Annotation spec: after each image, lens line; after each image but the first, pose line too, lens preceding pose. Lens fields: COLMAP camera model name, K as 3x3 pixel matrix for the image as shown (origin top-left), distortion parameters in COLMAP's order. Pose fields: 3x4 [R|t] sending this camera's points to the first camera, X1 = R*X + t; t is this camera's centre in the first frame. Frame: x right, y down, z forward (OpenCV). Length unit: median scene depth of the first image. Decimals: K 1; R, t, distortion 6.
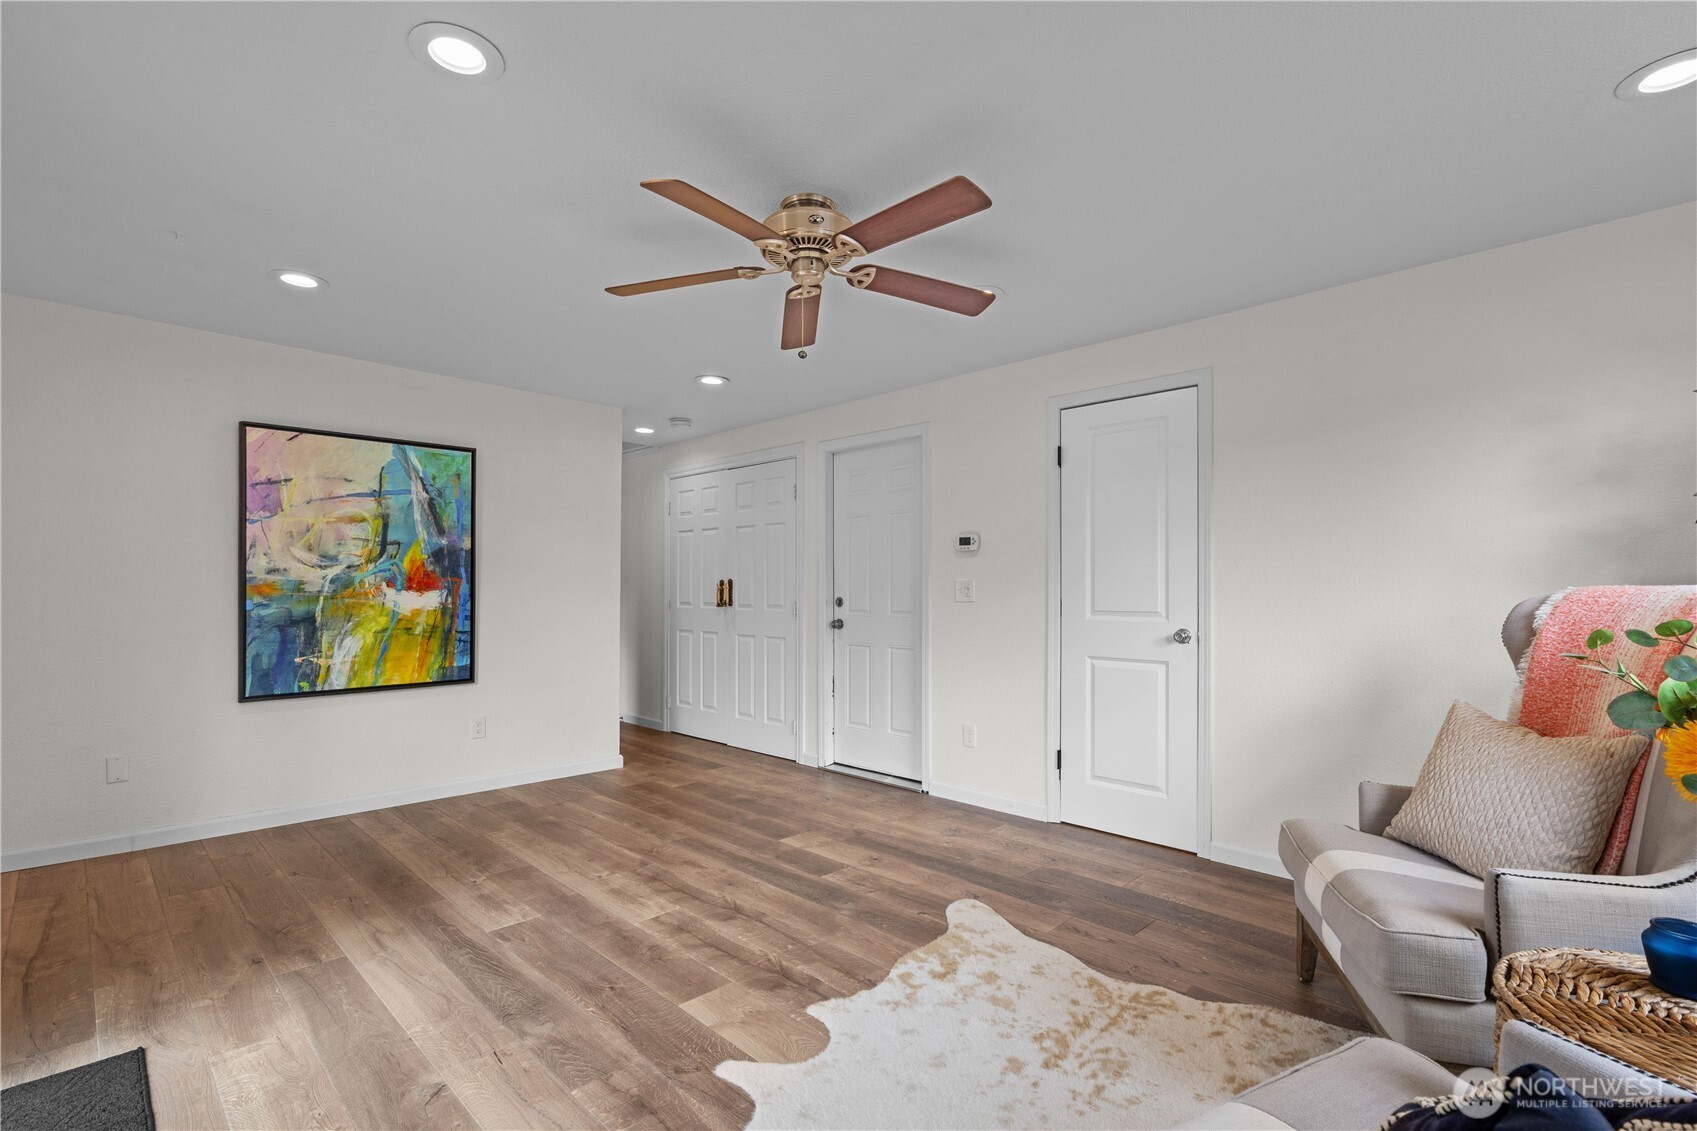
lens RADIAL K [[788.1, 0, 840.8], [0, 788.1, 564.7], [0, 0, 1]] dist [-0.004675, 0.000500]
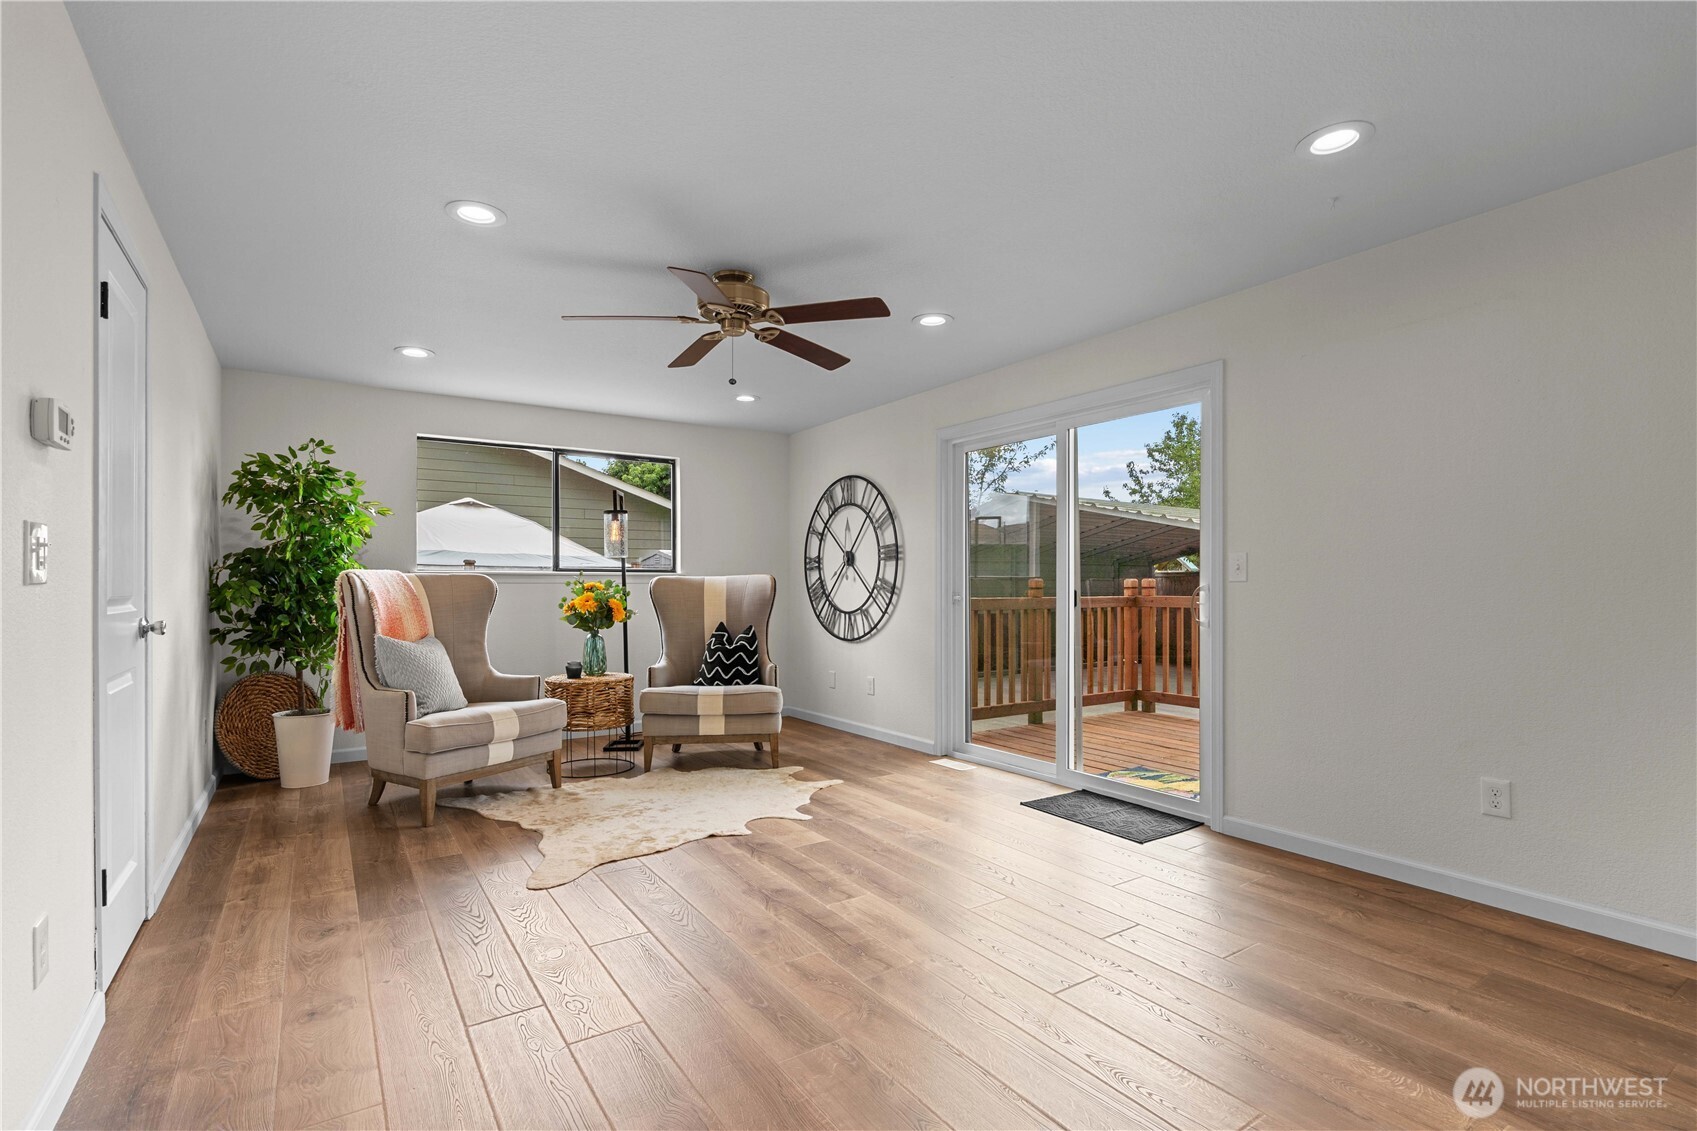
lens RADIAL K [[781.6, 0, 846.1], [0, 781.6, 592.0], [0, 0, 1]] dist [-0.001600, 0.000289]
pose [[-0.981798, -0.004226, 0.189883, -0.361393], [-0.008569, 0.999720, -0.022052, 0.074170], [-0.189737, -0.023278, -0.981559, 1.718191]]
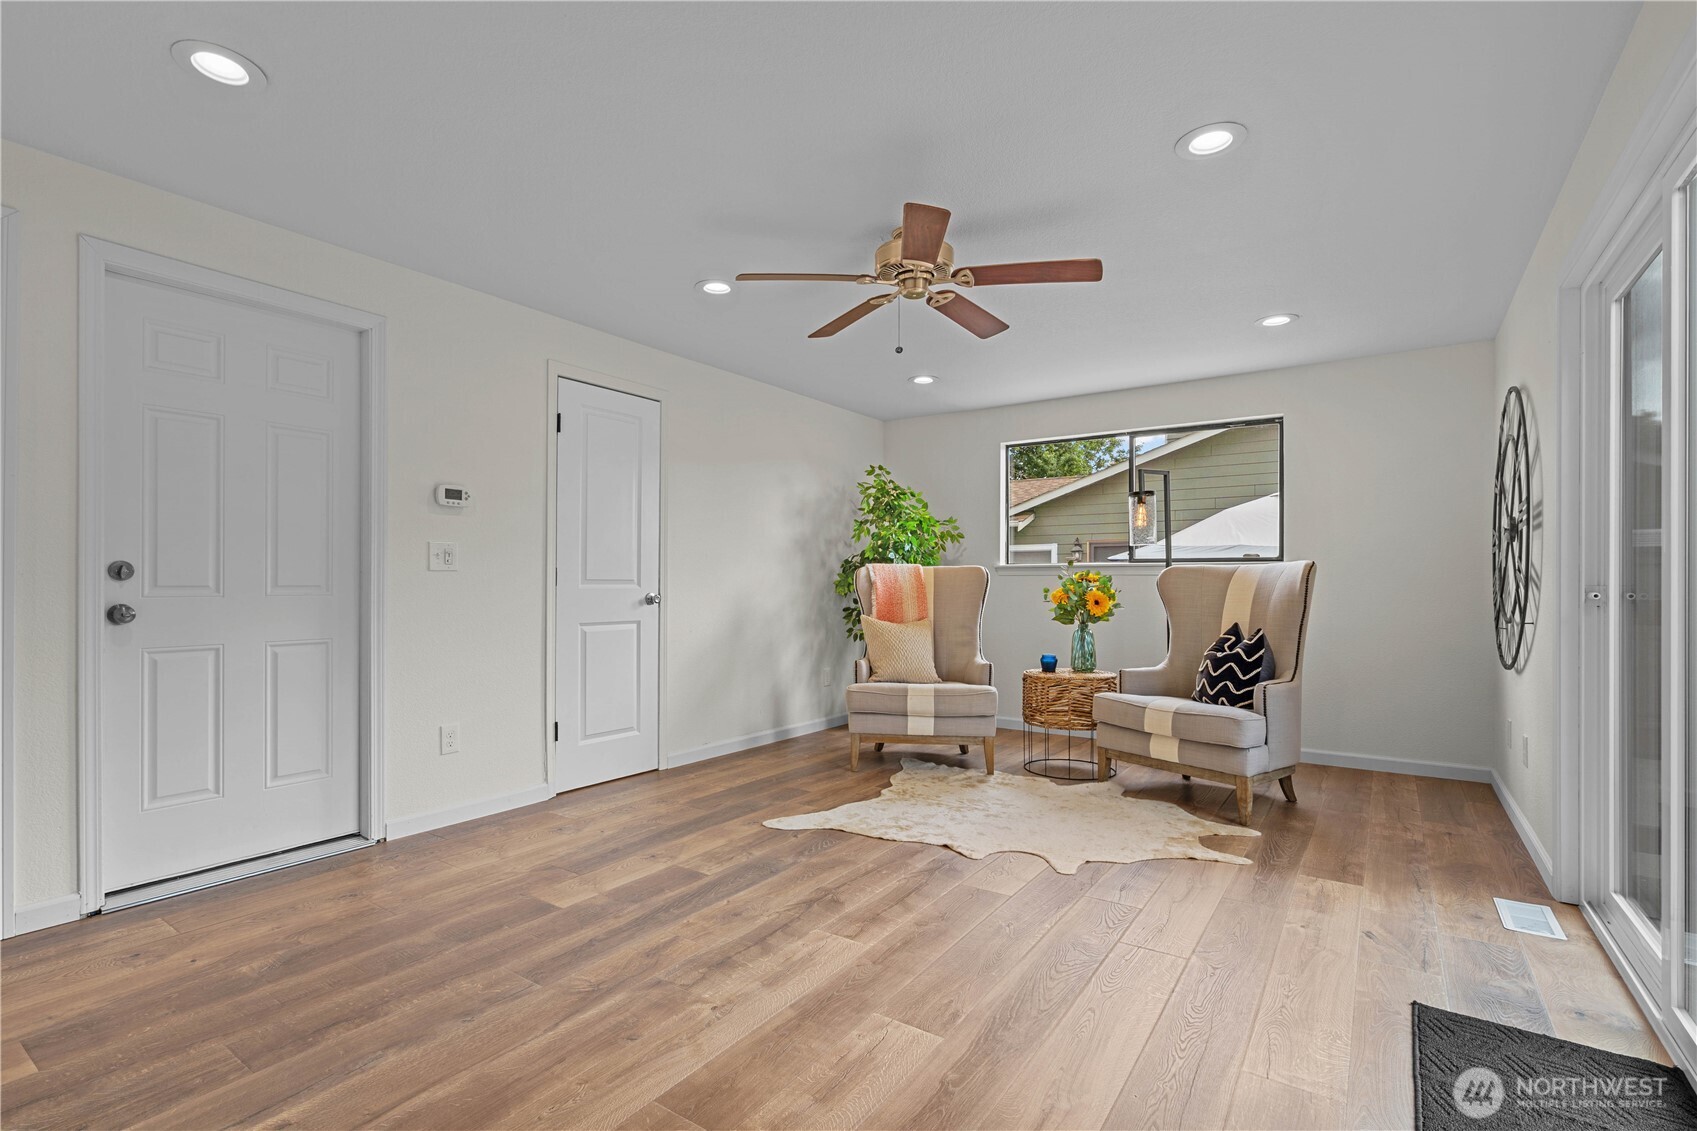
lens RADIAL K [[788.1, 0, 840.8], [0, 788.1, 564.7], [0, 0, 1]] dist [-0.004675, 0.000500]
pose [[-0.184952, 0.021950, 0.982502, -0.923882], [-0.033907, 0.999013, -0.028702, 0.067705], [-0.982162, -0.038622, -0.184026, 1.023719]]
